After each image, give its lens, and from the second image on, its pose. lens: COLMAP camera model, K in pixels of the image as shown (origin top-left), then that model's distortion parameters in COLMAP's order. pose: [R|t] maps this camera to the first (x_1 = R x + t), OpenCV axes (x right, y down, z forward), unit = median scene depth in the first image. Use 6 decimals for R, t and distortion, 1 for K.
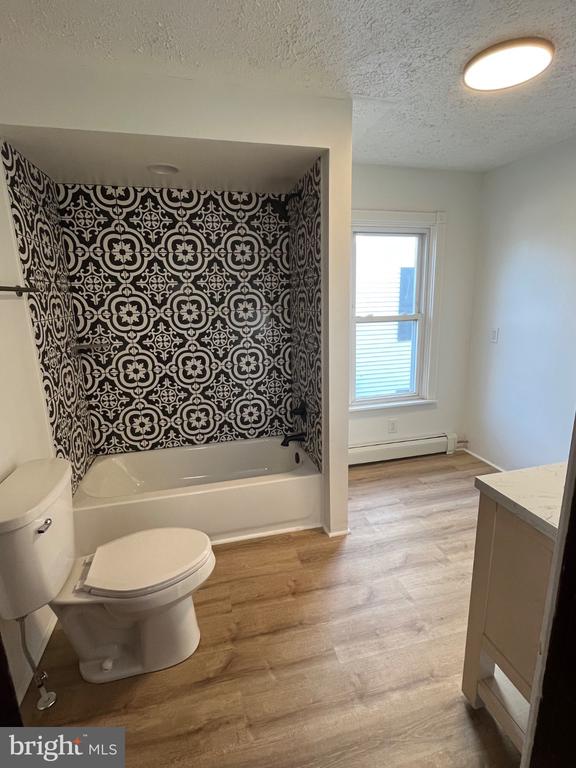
lens RADIAL K [[375.5, 0, 291.7], [0, 375.5, 381.6], [0, 0, 1]] dist [-0.002801, -0.001438]
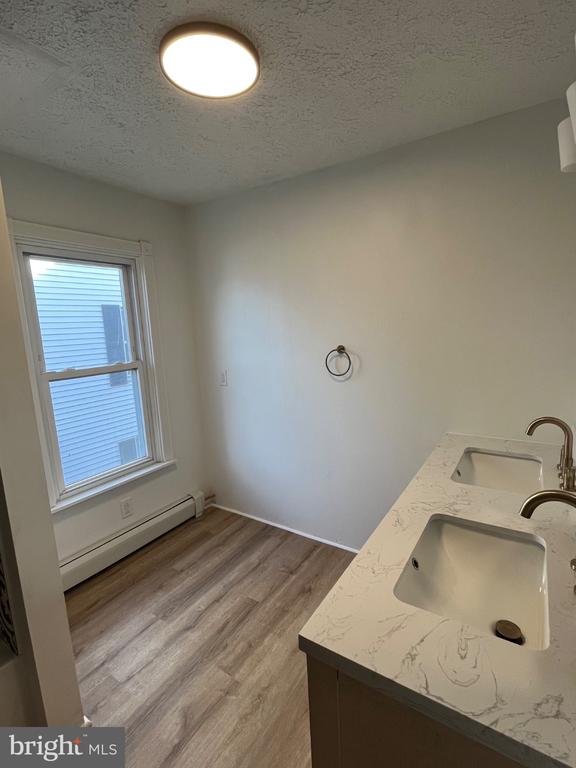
lens RADIAL K [[375.5, 0, 291.7], [0, 375.5, 381.6], [0, 0, 1]] dist [-0.002801, -0.001438]
pose [[0.740618, -0.113332, 0.662299, 0.044542], [0.175829, 0.984016, -0.028237, -0.057006], [-0.648513, 0.137364, 0.748707, 0.186409]]
